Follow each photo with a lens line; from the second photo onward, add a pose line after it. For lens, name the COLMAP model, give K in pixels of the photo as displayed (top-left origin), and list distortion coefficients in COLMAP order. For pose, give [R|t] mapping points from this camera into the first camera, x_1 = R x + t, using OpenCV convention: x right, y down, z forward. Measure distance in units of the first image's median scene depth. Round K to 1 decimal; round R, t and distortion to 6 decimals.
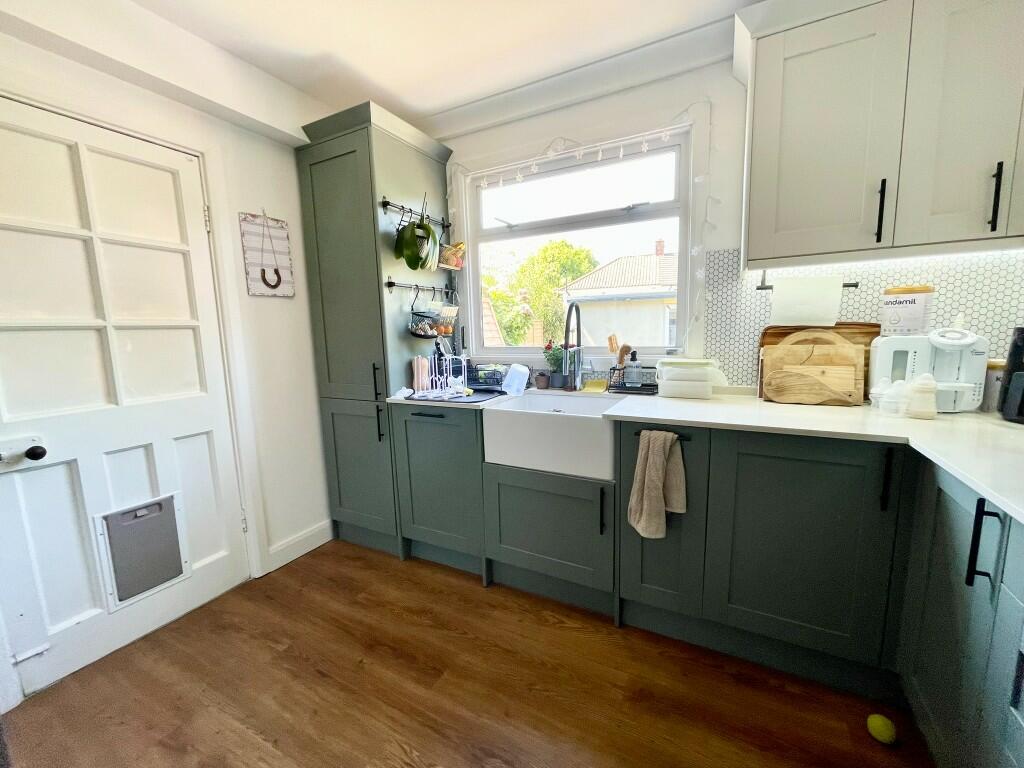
lens RADIAL K [[414.8, 0, 508.3], [0, 414.8, 386.8], [0, 0, 1]] dist [-0.004662, 0.000605]
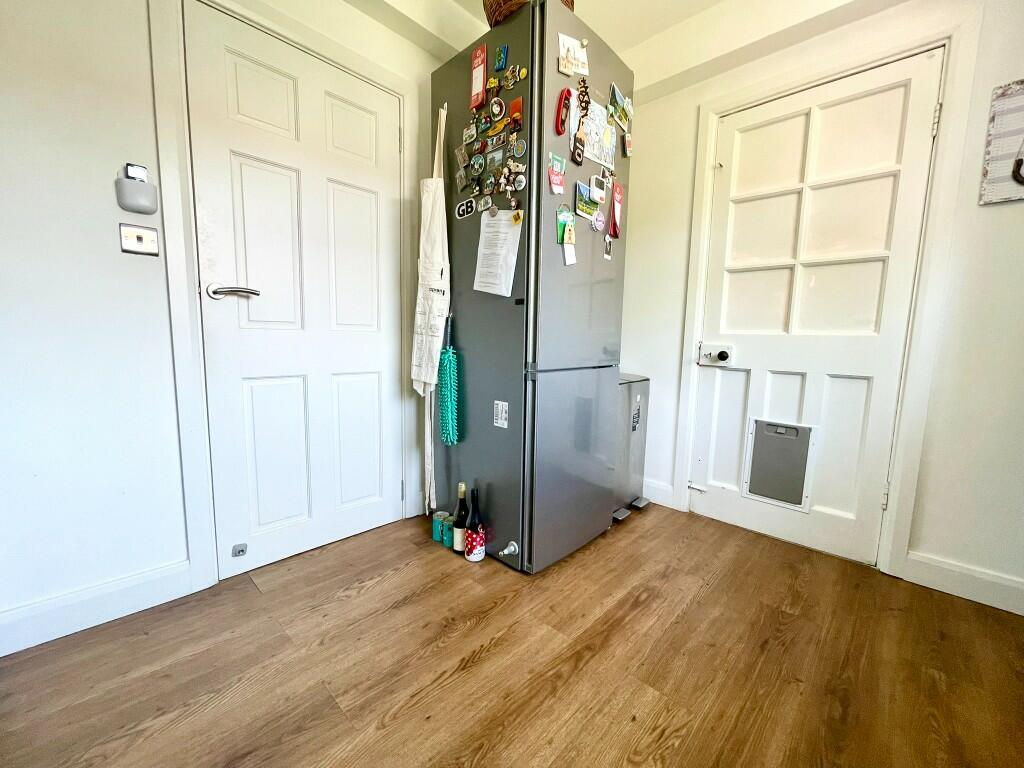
lens RADIAL K [[414.8, 0, 512.4], [0, 414.8, 385.1], [0, 0, 1]] dist [-0.004662, 0.000605]
pose [[-0.270109, 0.129708, -0.954053, 0.394379], [-0.154957, 0.972111, 0.176034, 0.101986], [0.950279, 0.195386, -0.242477, 0.571831]]
